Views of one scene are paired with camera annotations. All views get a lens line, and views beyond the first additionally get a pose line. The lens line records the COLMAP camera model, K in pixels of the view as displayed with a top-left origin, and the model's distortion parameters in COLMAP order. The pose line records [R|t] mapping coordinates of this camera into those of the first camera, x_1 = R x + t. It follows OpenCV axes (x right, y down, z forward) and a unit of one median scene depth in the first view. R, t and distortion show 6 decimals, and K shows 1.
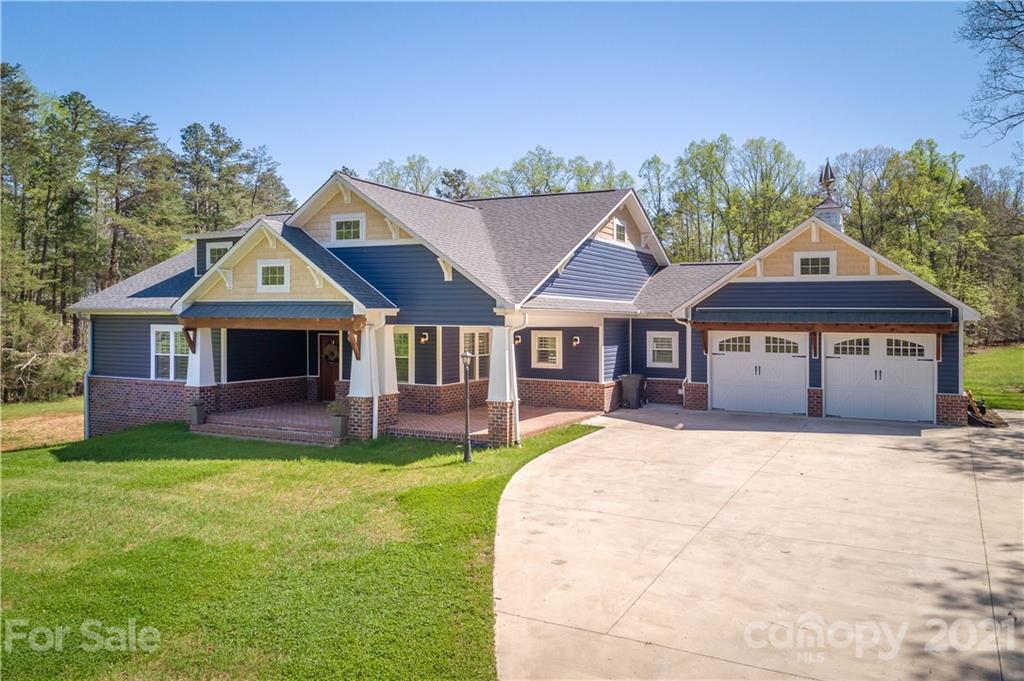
lens RADIAL K [[754.4, 0, 554.0], [0, 754.4, 329.7], [0, 0, 1]] dist [-0.002812, -0.001222]
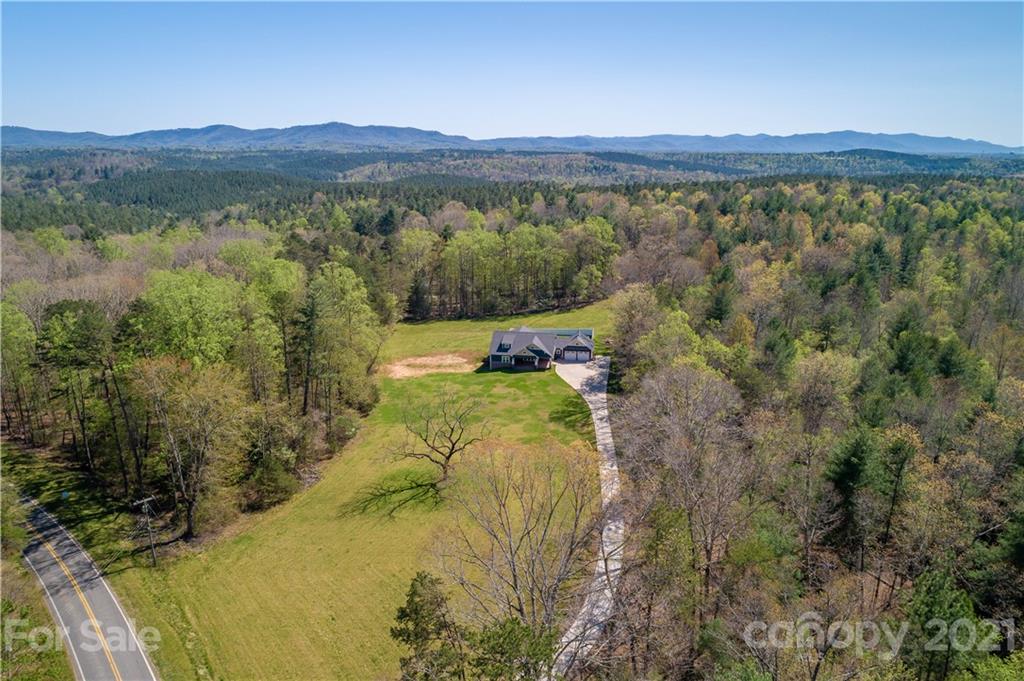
lens RADIAL K [[687.5, 0, 512.0], [0, 687.5, 340.5], [0, 0, 1]] dist [-0.002041, 0.001316]
pose [[0.955744, -0.072975, 0.285007, -2.680167], [-0.001821, 0.967263, 0.253770, -2.175140], [-0.294195, -0.243058, 0.924322, -6.223796]]
